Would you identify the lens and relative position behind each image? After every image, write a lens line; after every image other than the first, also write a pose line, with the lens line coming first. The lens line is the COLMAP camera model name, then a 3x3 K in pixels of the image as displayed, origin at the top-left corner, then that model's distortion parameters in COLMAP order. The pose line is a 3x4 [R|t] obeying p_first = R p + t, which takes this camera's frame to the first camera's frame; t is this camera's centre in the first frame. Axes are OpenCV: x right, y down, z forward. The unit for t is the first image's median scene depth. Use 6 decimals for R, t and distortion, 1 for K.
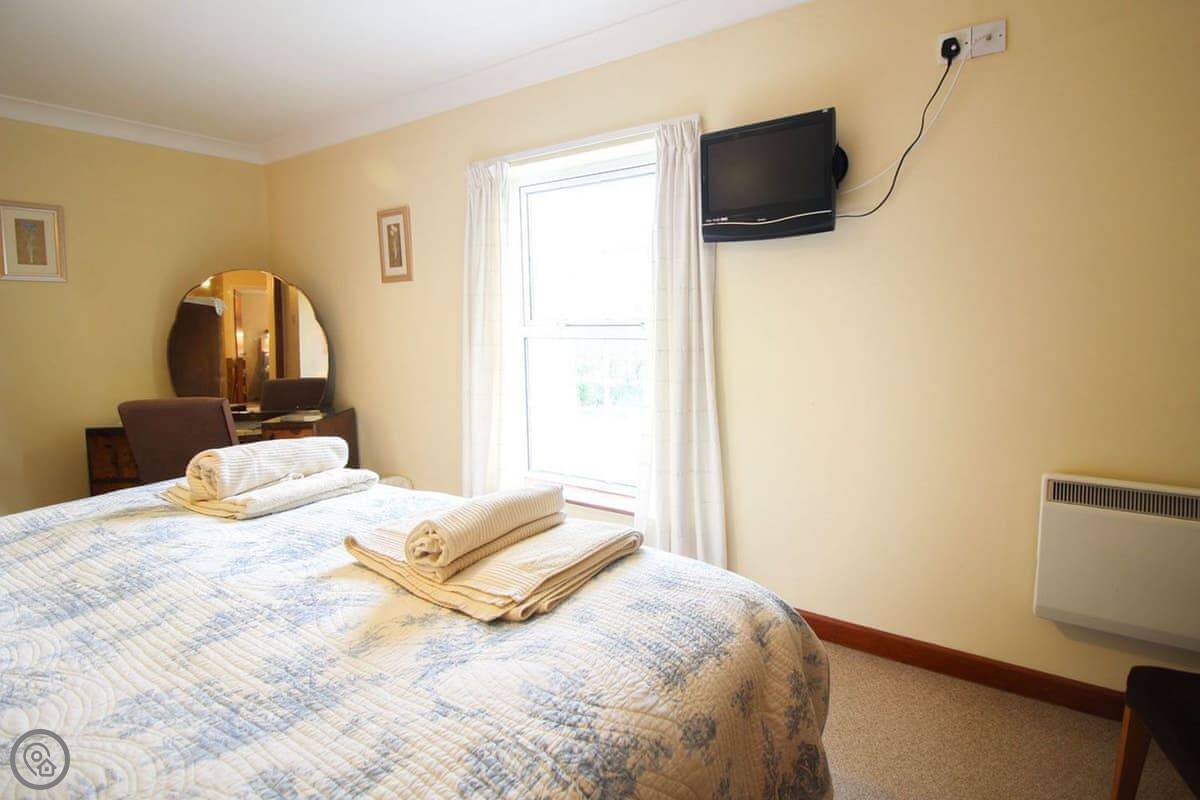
lens RADIAL K [[639.8, 0, 573.9], [0, 639.8, 374.4], [0, 0, 1]] dist [-0.000486, -0.000673]
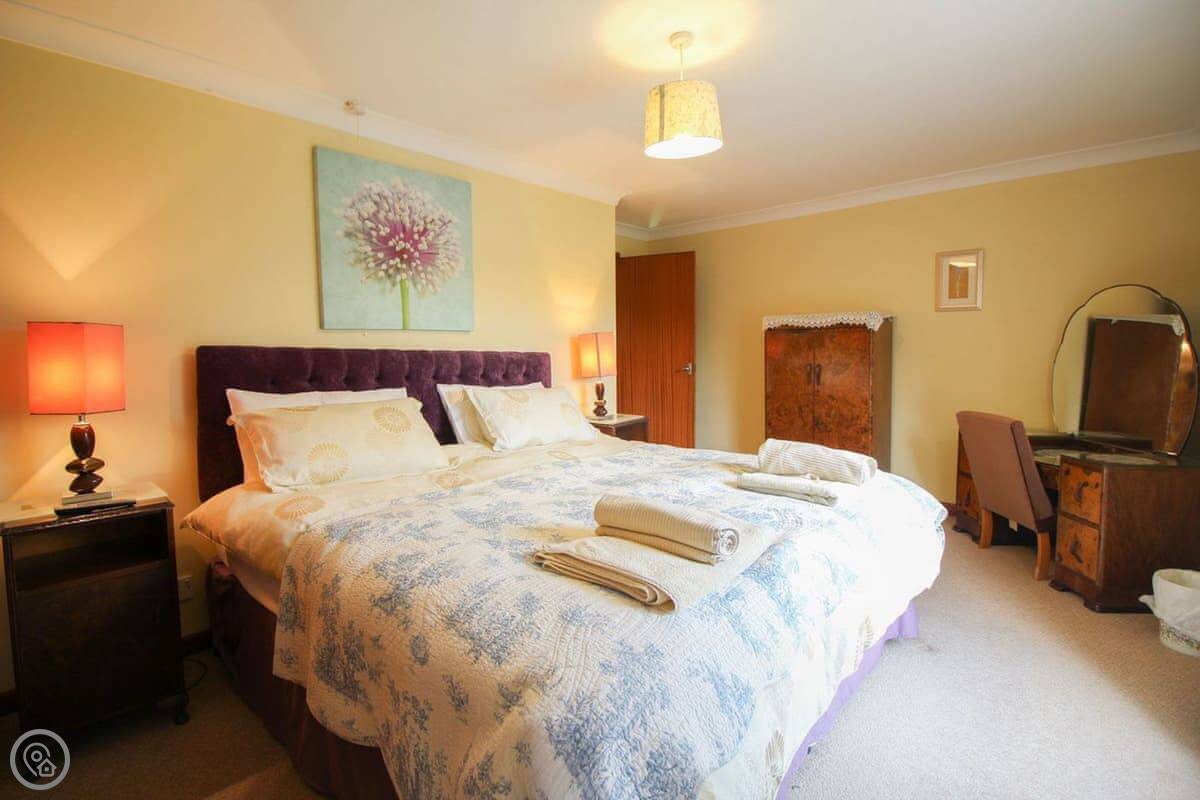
lens RADIAL K [[556.6, 0, 601.8], [0, 556.6, 385.9], [0, 0, 1]] dist [0.003317, -0.014302]
pose [[-0.139545, 0.084264, -0.986624, 1.100618], [-0.076077, 0.992515, 0.095528, -0.137343], [0.987289, 0.088390, -0.132090, 1.278119]]
